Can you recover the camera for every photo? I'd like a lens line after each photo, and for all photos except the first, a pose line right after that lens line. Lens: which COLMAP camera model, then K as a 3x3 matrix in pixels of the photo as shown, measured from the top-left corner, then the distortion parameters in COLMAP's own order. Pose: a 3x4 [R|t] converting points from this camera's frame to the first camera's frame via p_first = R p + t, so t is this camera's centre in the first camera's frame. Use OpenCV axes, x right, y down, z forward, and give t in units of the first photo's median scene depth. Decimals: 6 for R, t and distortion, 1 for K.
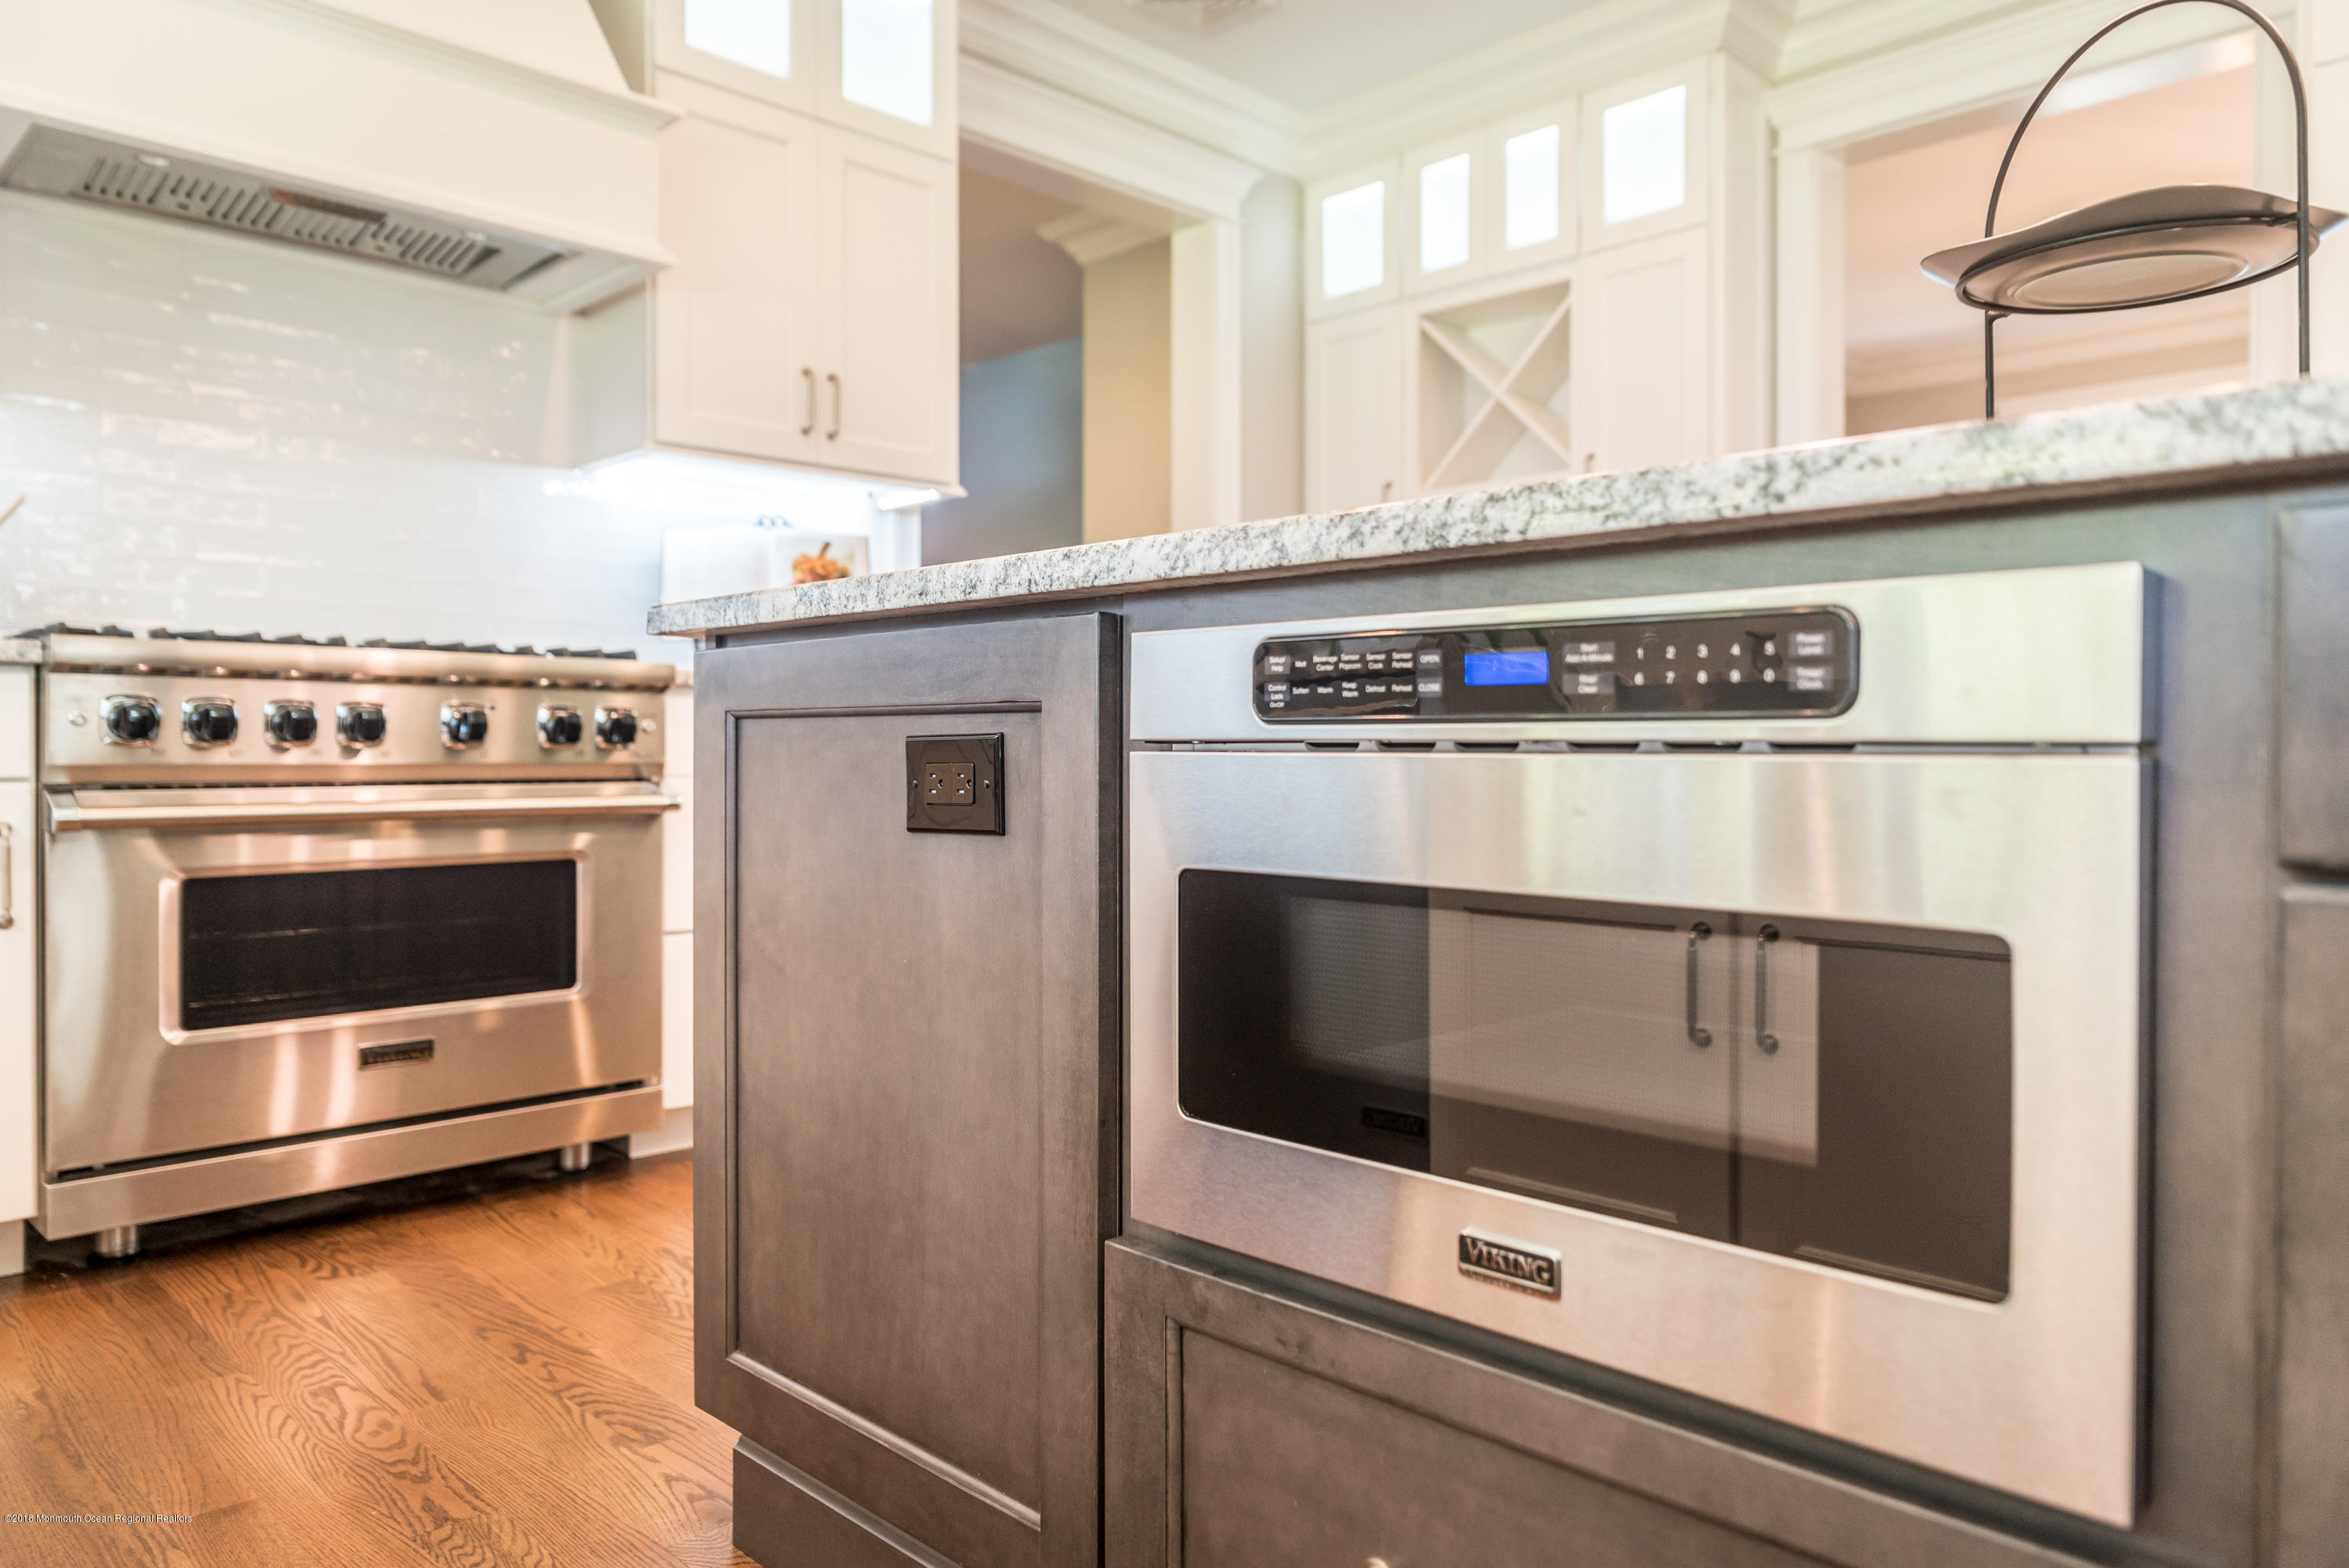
lens RADIAL K [[1551.9, 0, 1172.2], [0, 1551.9, 758.9], [0, 0, 1]] dist [0.039510, -0.053011]
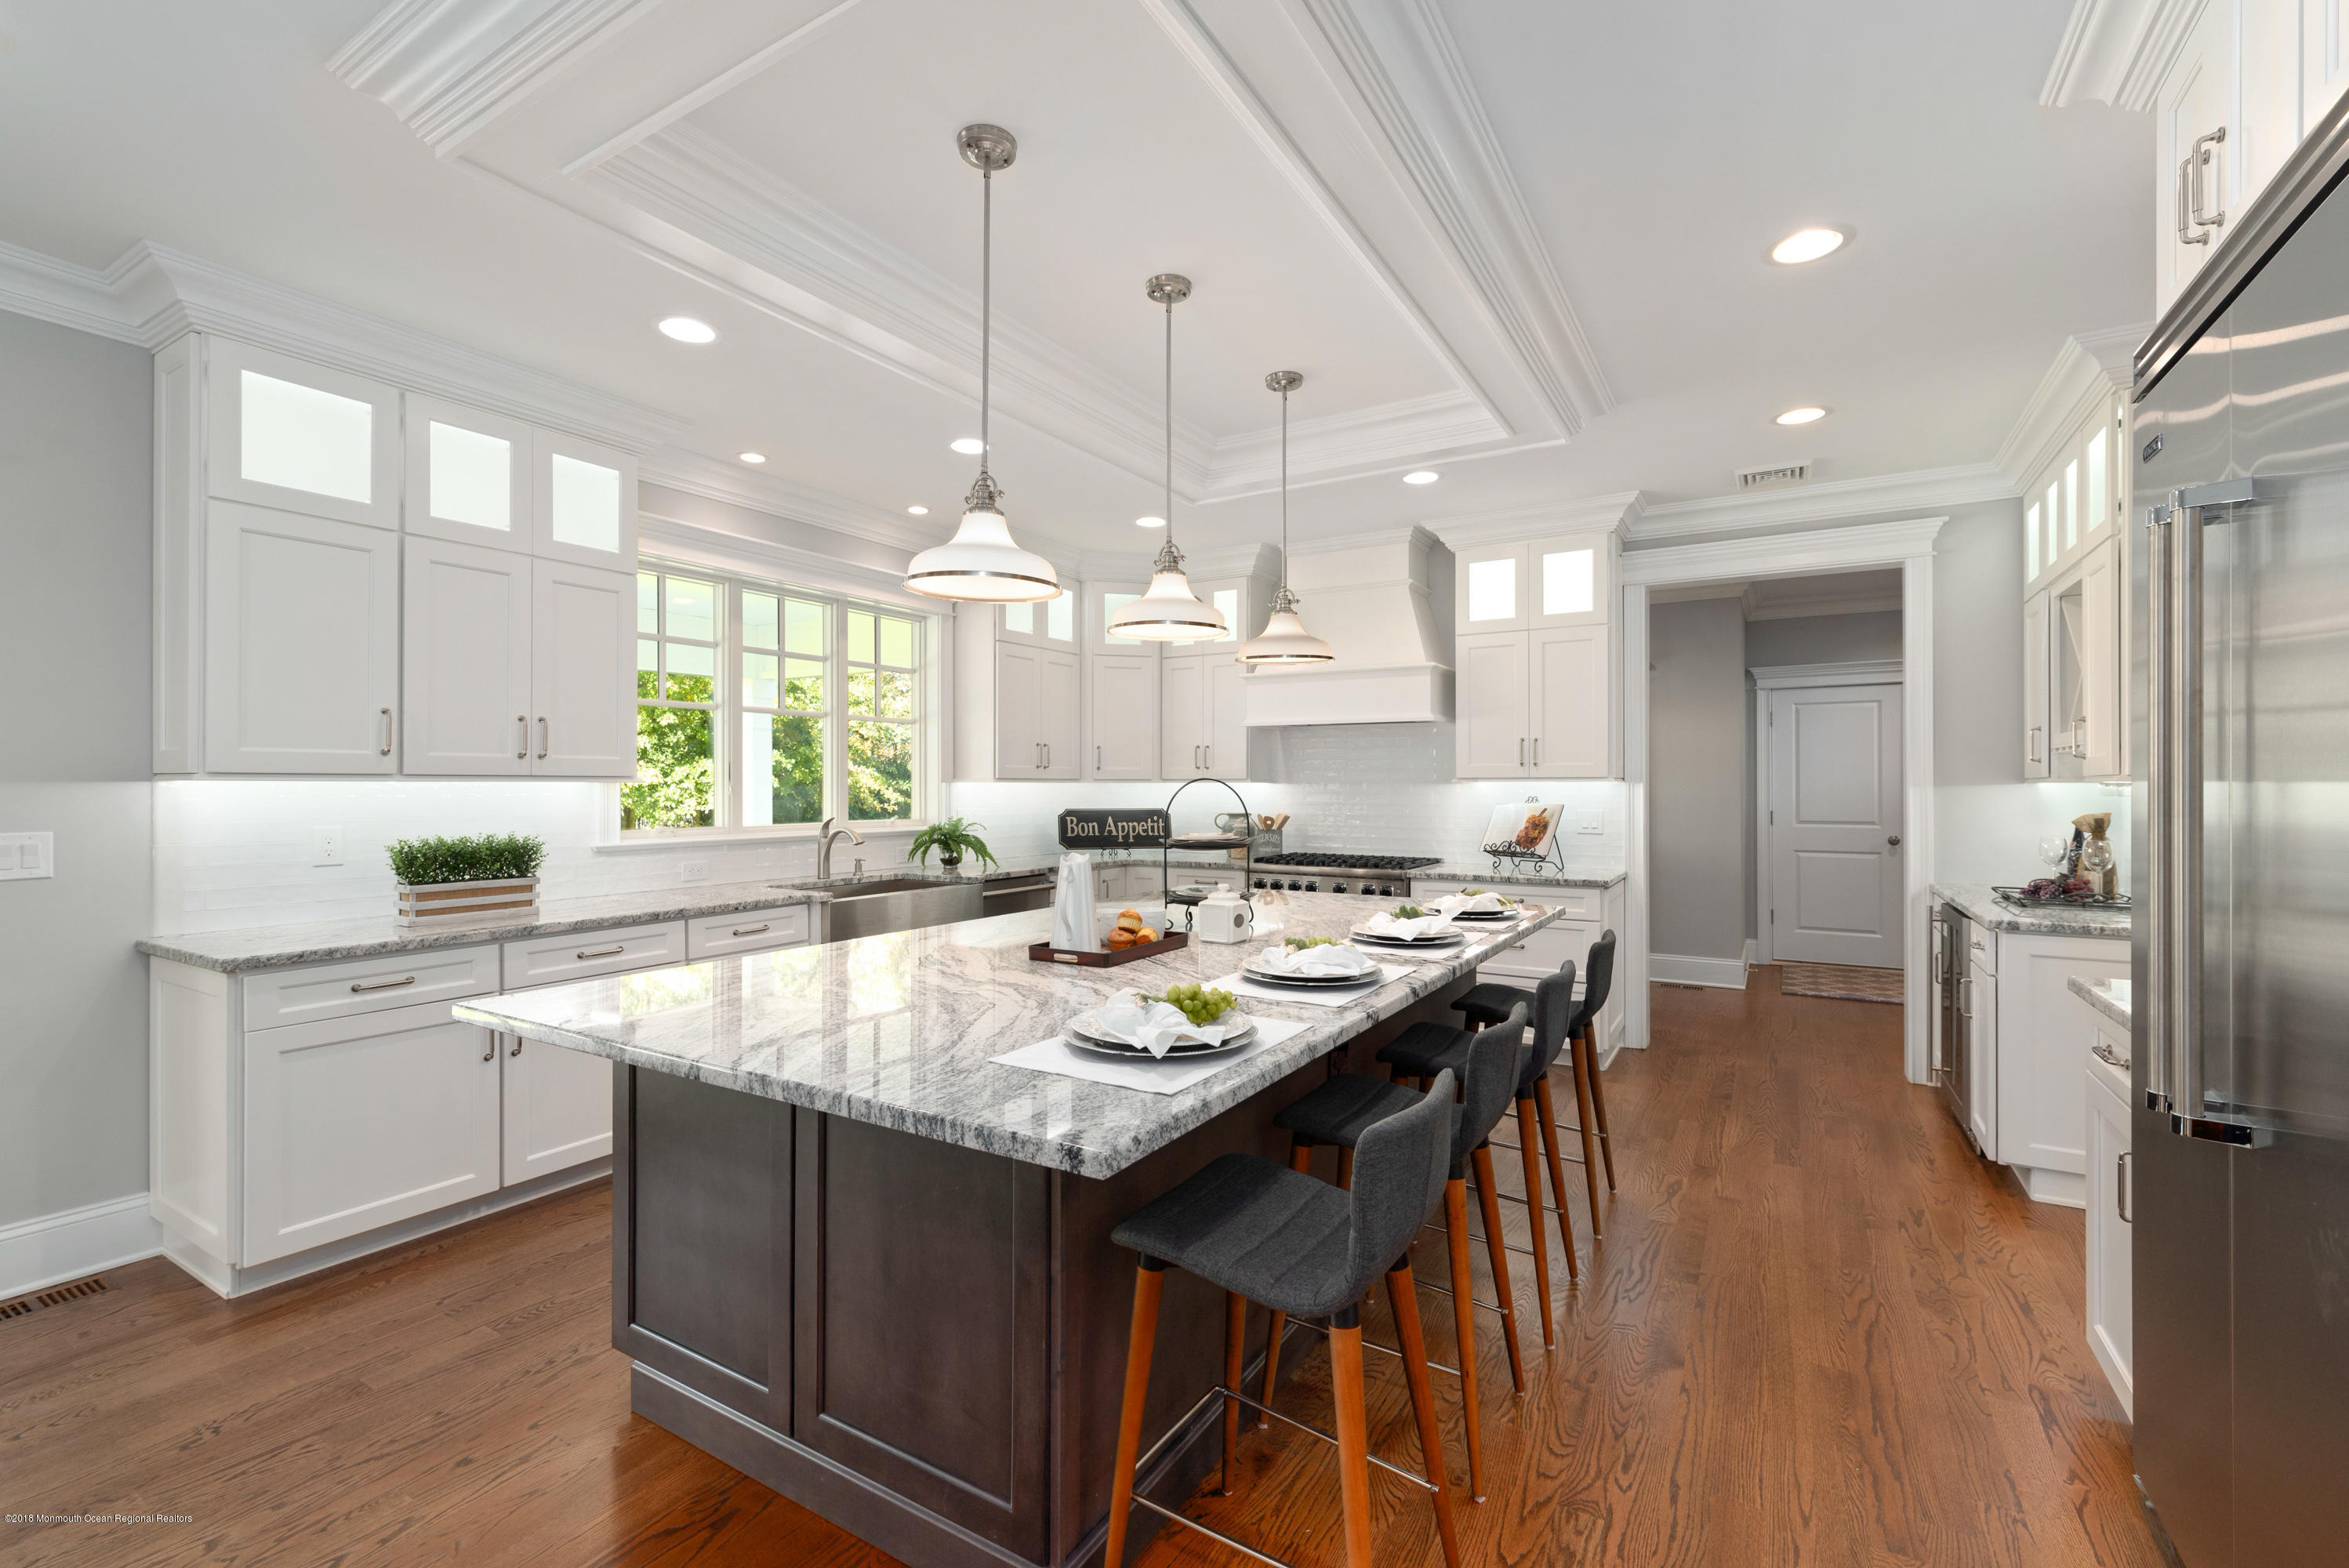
lens RADIAL K [[1003.6, 0, 1175.9], [0, 1003.6, 783.1], [0, 0, 1]] dist [-0.000518, -0.000054]
pose [[0.235299, -0.008721, -0.971884, 1.577383], [-0.006421, 0.999924, -0.010527, -0.230533], [0.971902, 0.008718, 0.235225, 0.197455]]
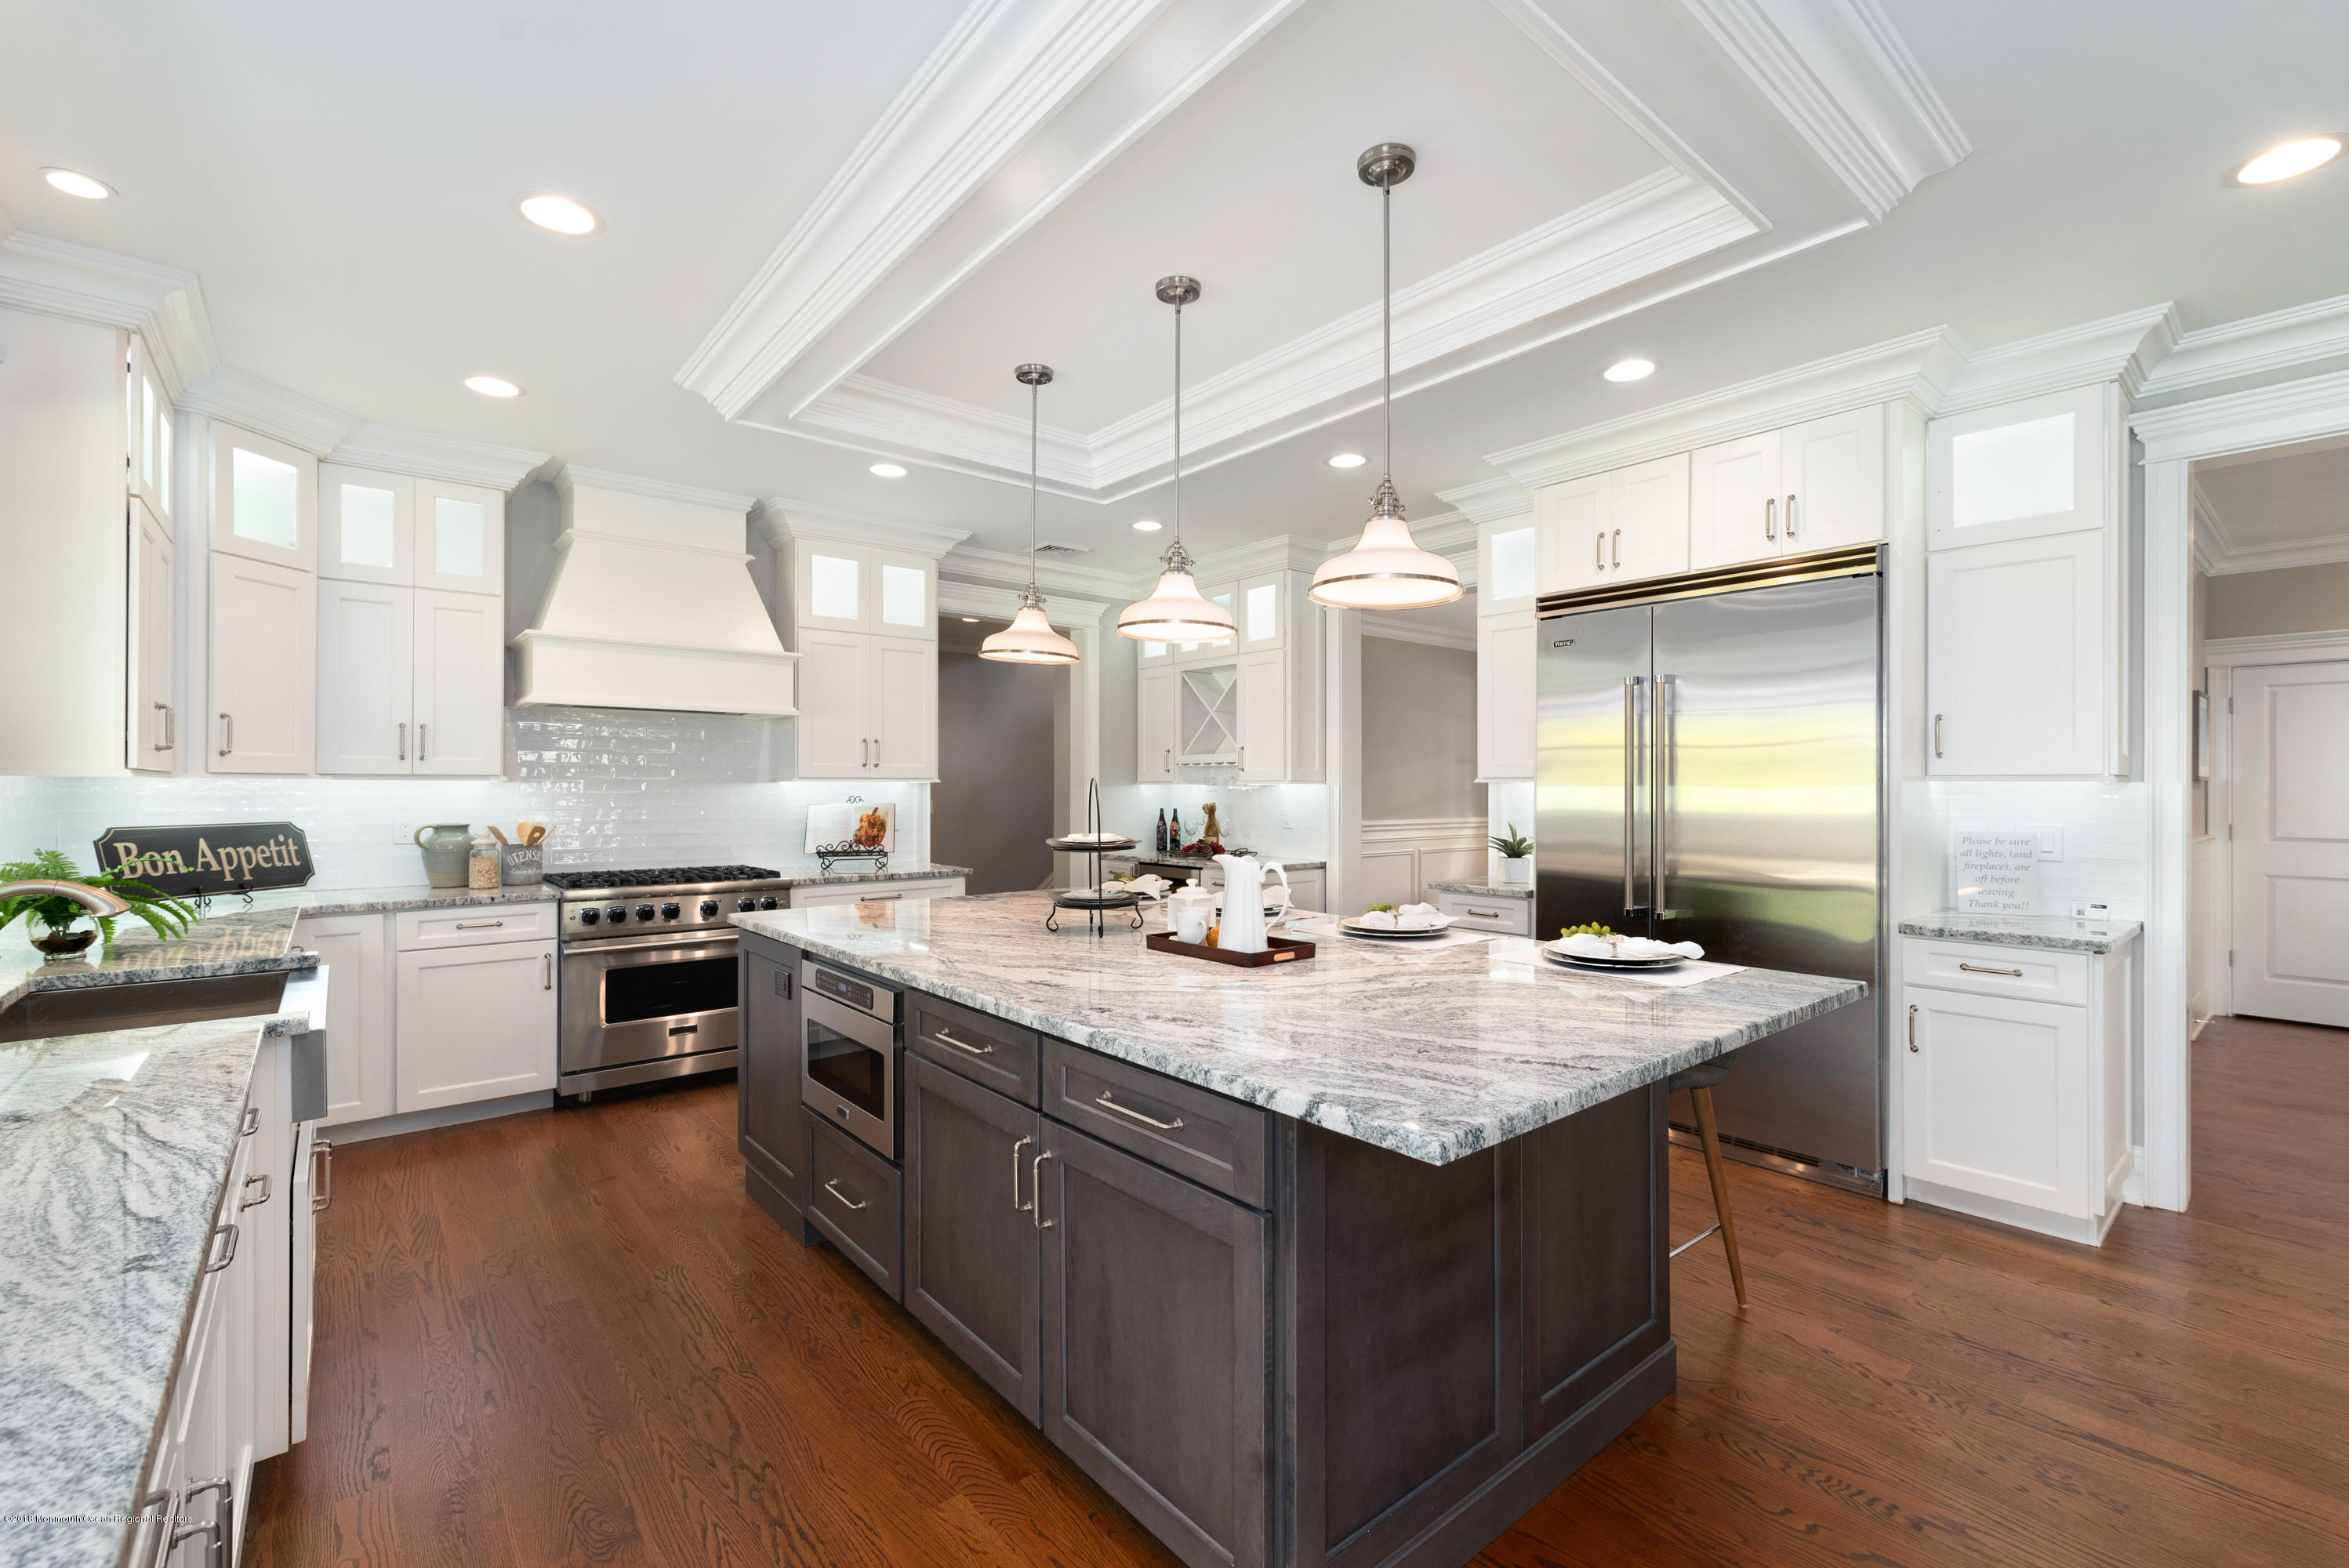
lens RADIAL K [[1003.6, 0, 1175.9], [0, 1003.6, 783.1], [0, 0, 1]] dist [-0.000518, -0.000054]
pose [[0.995507, -0.005041, -0.094552, 0.550550], [0.003849, 0.999911, -0.012776, -0.227073], [0.094608, 0.012355, 0.995438, -0.699061]]
